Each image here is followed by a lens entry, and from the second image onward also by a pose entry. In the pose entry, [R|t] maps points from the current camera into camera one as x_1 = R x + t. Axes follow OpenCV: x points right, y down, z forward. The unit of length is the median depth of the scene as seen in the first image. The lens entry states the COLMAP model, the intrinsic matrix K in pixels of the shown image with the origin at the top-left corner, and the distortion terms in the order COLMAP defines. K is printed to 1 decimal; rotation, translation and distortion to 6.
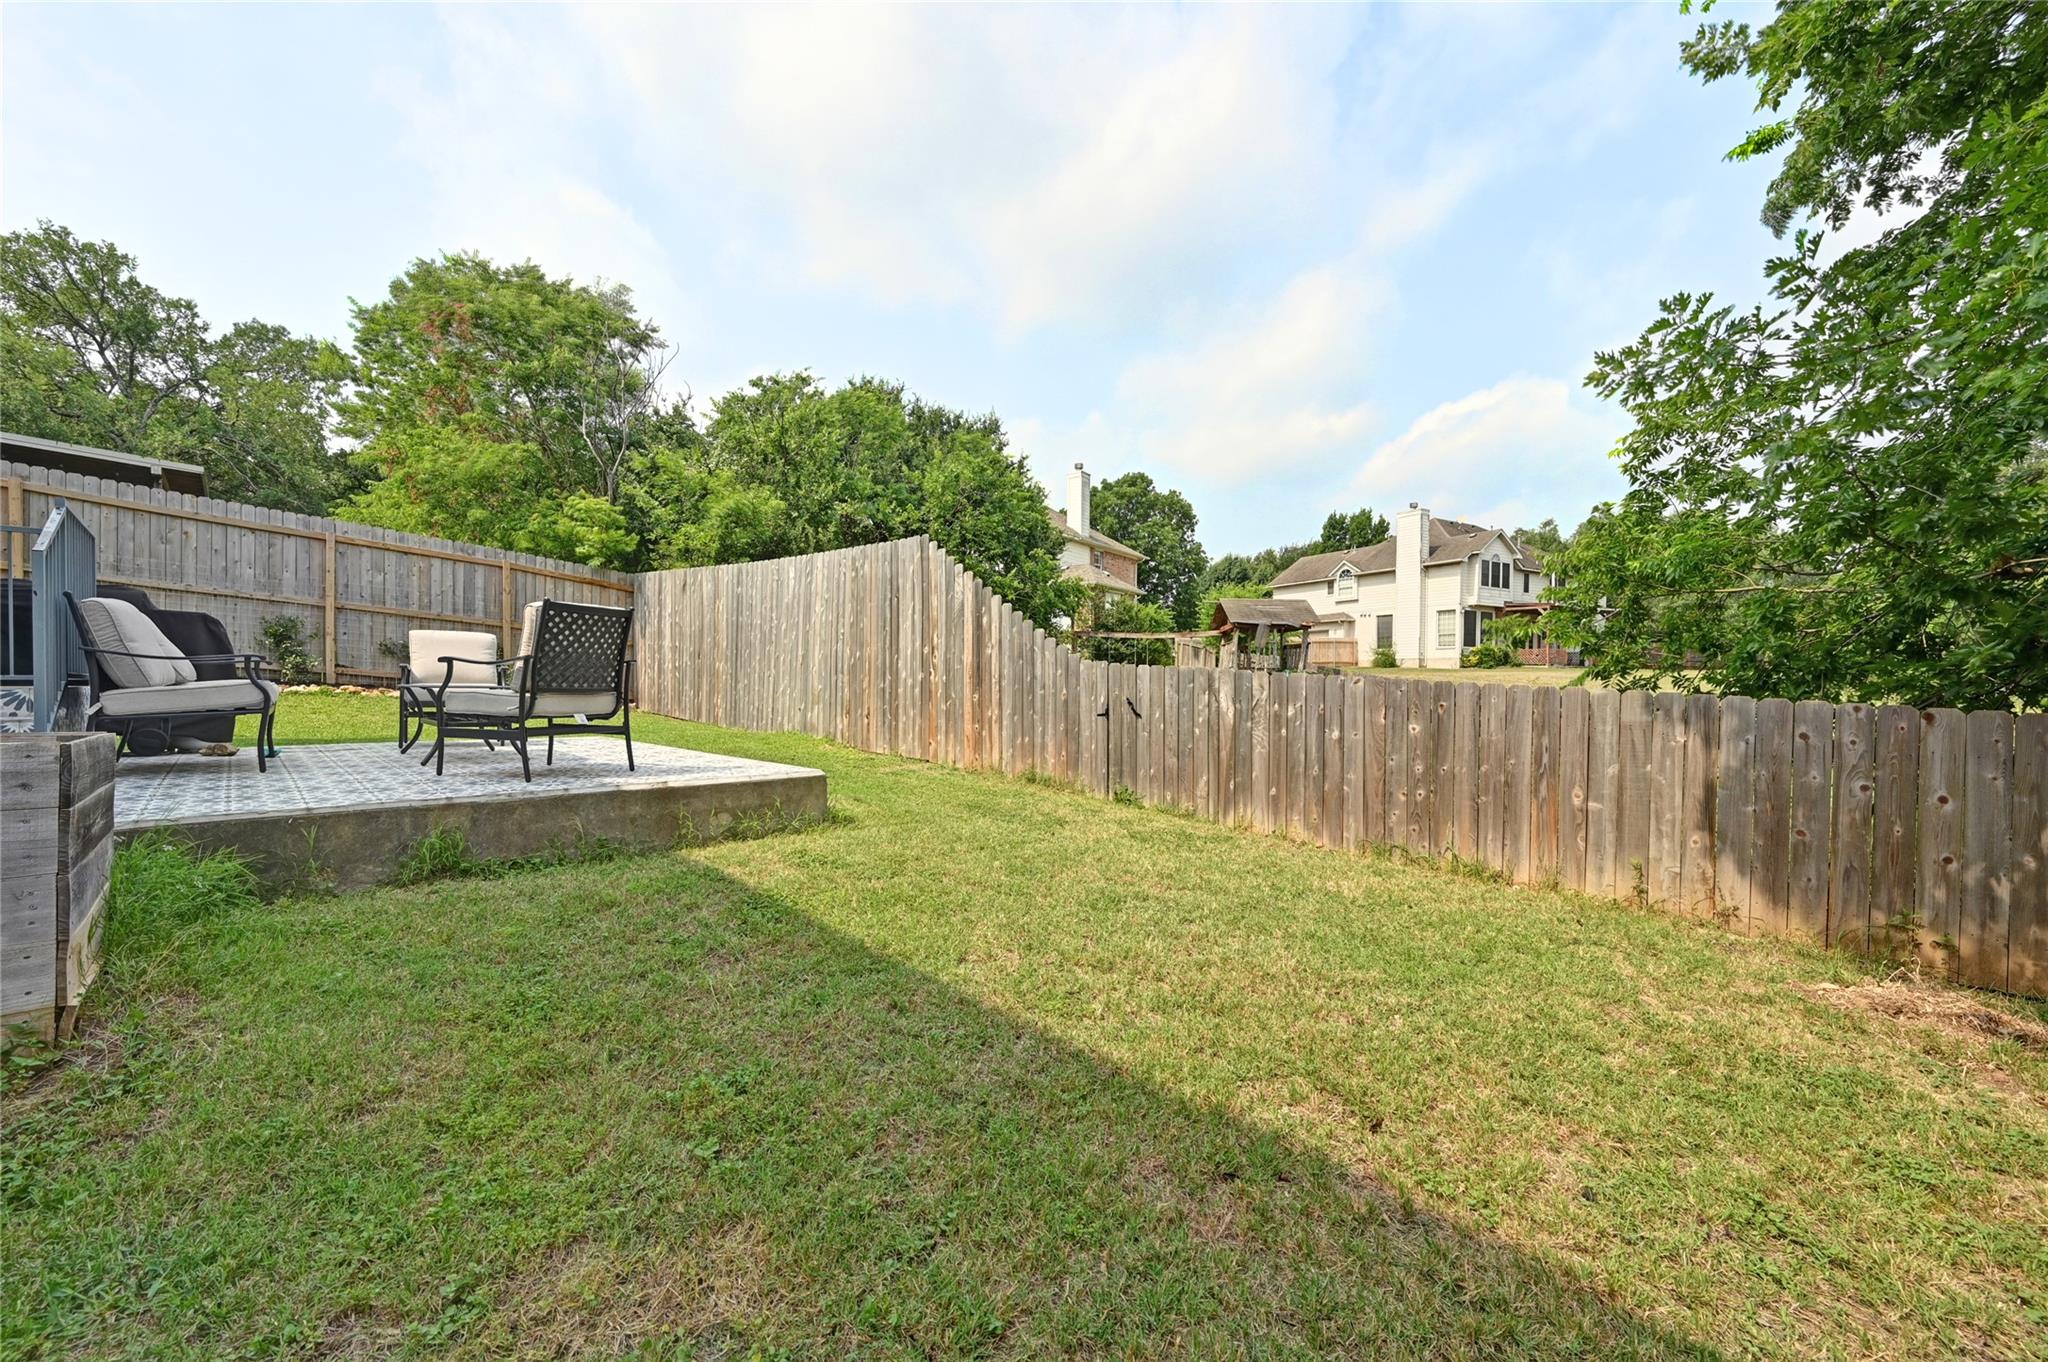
lens RADIAL K [[813.2, 0, 1034.6], [0, 813.2, 688.1], [0, 0, 1]] dist [-0.000378, -0.000280]
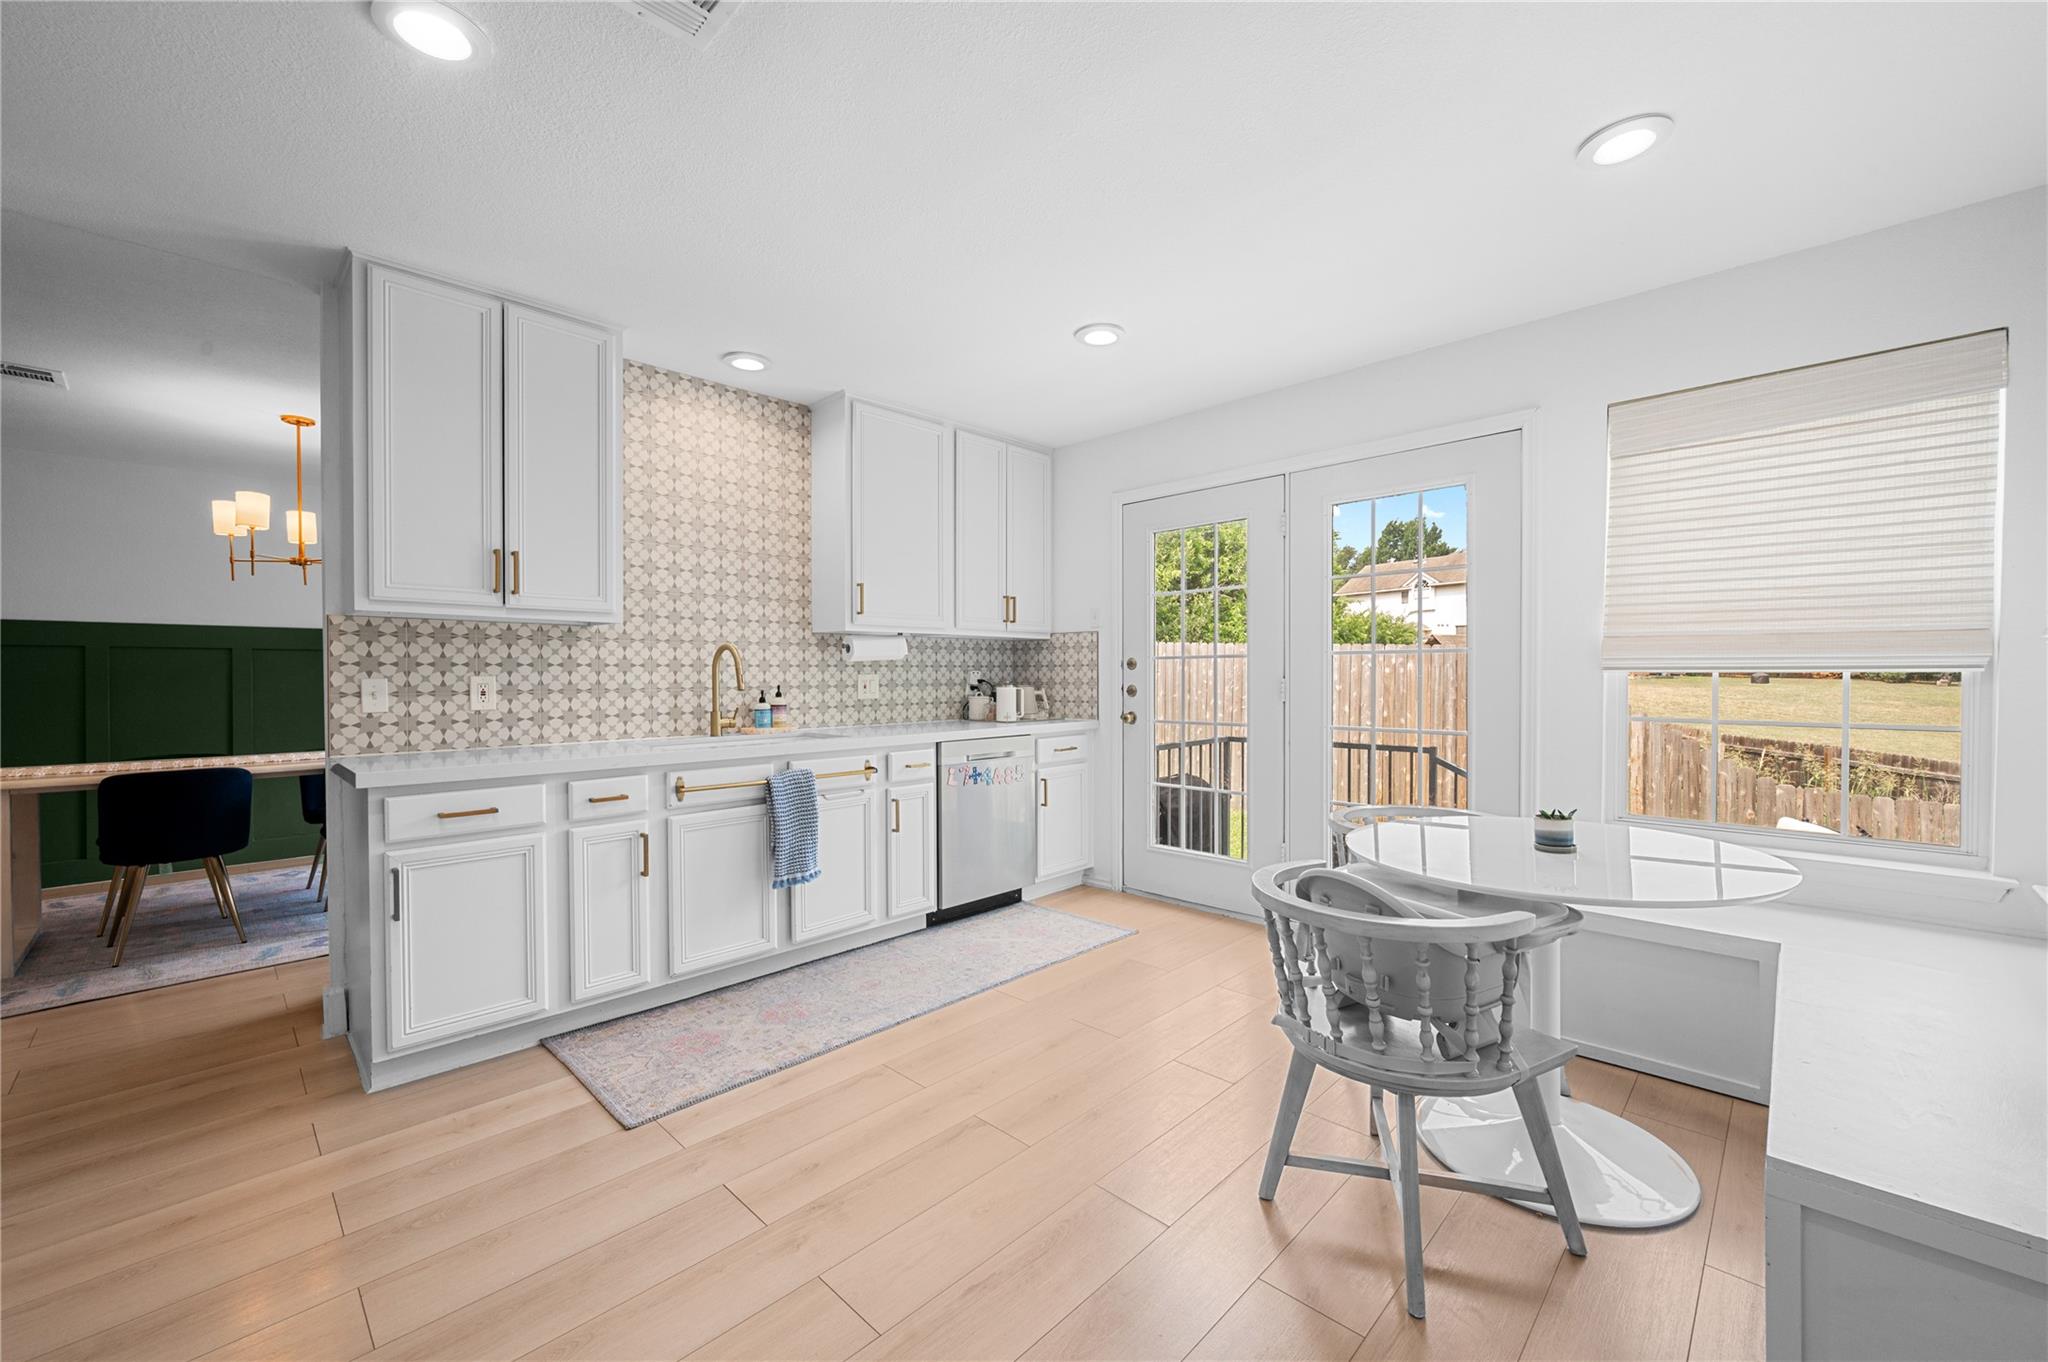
lens RADIAL K [[809.6, 0, 1027.8], [0, 809.6, 682.9], [0, 0, 1]] dist [0.002150, -0.000095]
pose [[0.999617, -0.005620, 0.027114, -0.515278], [0.005417, 0.999957, 0.007560, -0.097367], [-0.027155, -0.007411, 0.999604, -0.017321]]
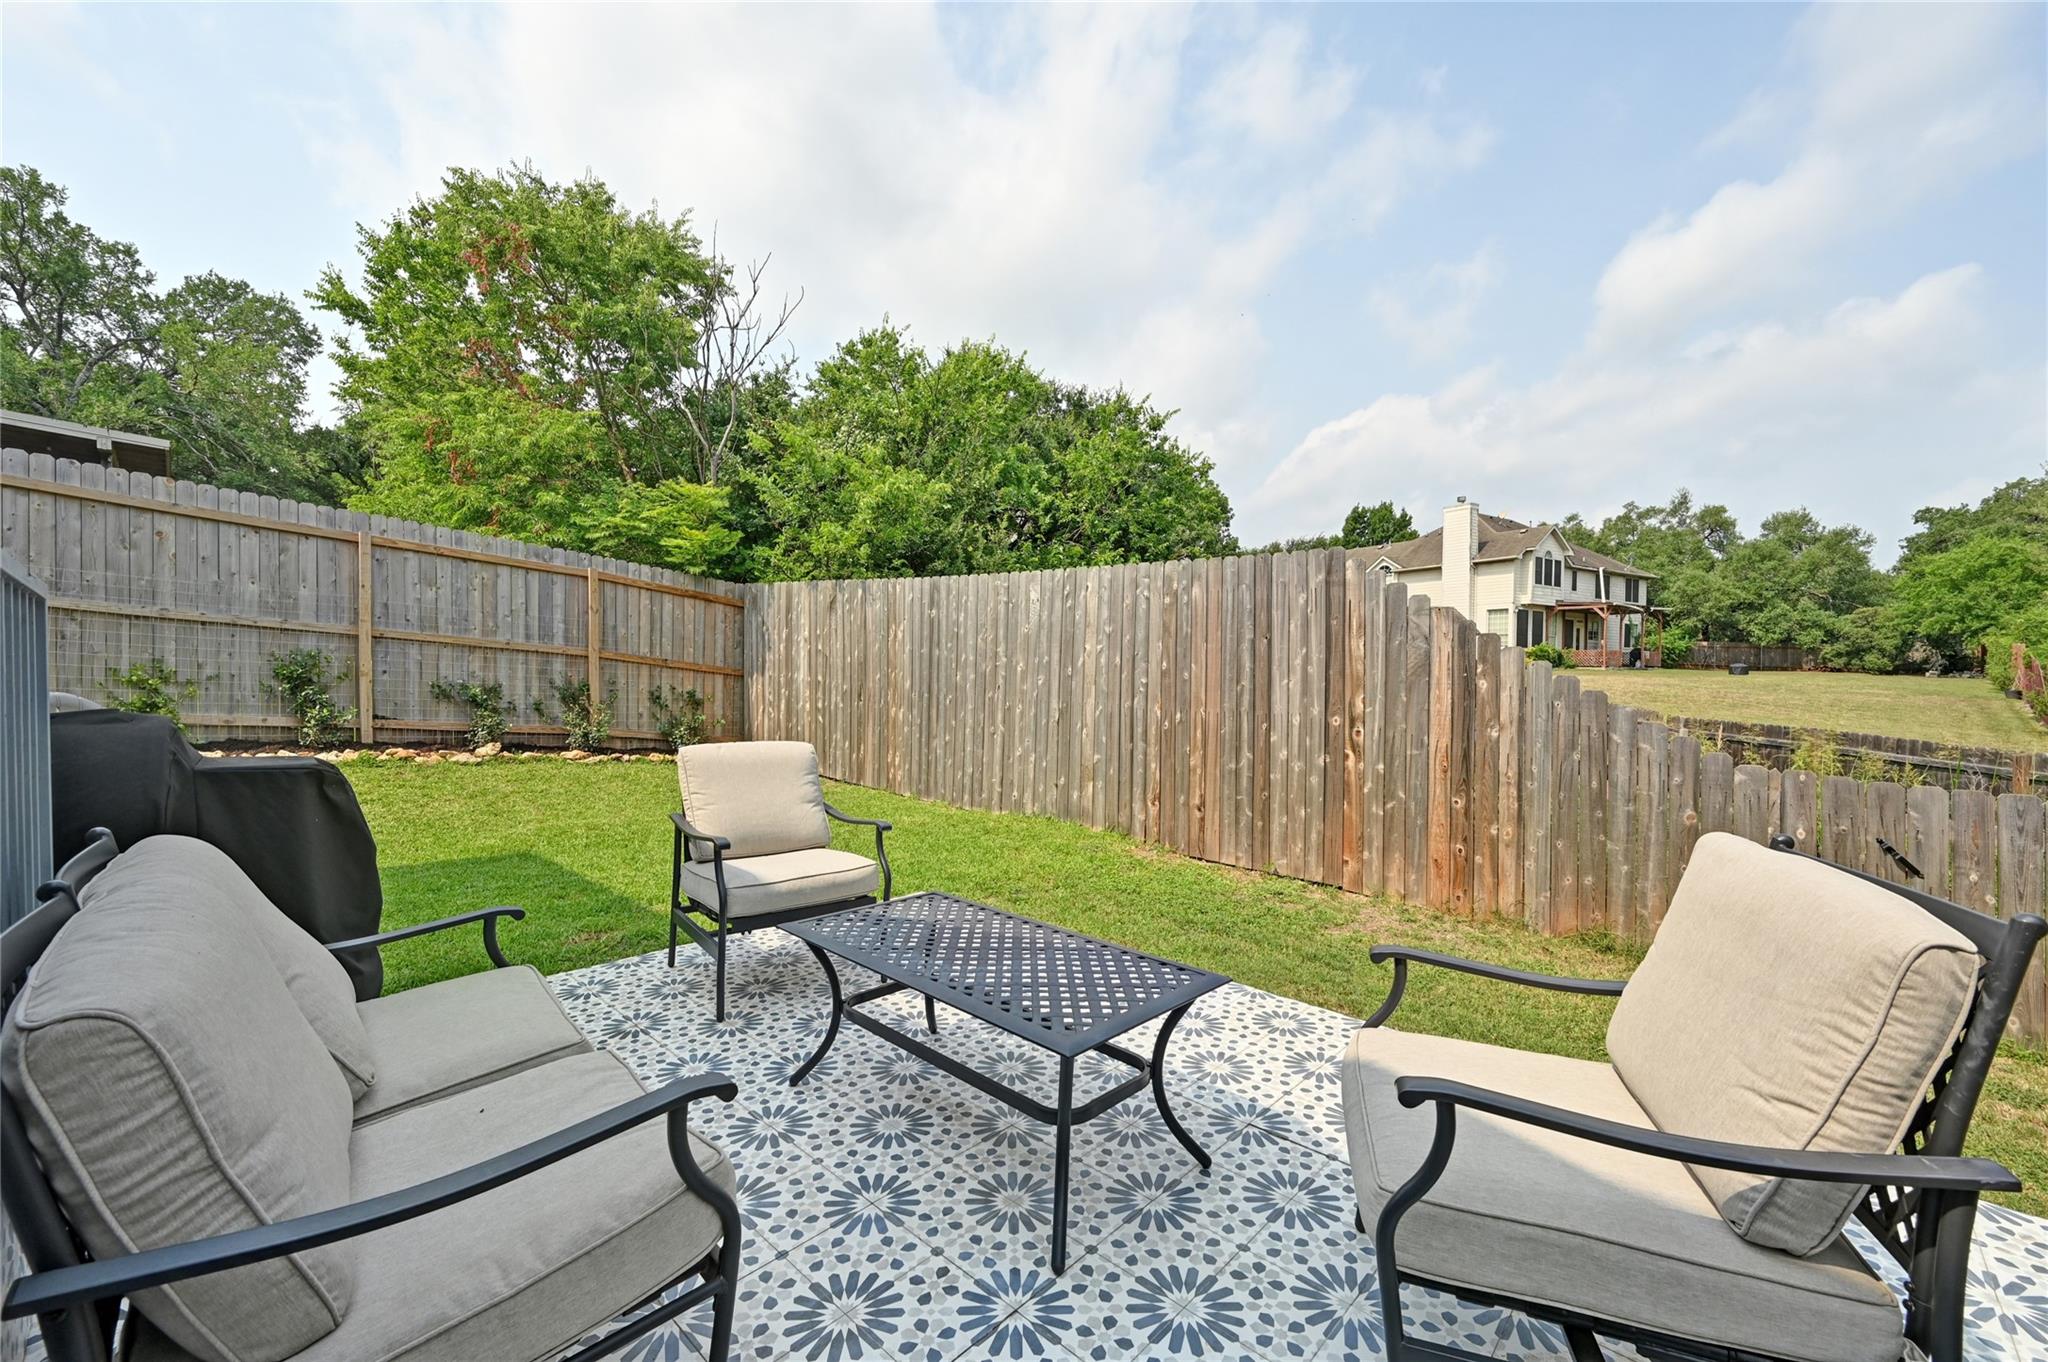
lens RADIAL K [[809.6, 0, 1027.8], [0, 809.6, 682.9], [0, 0, 1]] dist [0.002150, -0.000095]
pose [[0.999304, -0.001535, 0.037258, -0.266331], [0.001293, 0.999978, 0.006528, -0.053635], [-0.037268, -0.006476, 0.999284, 0.226544]]
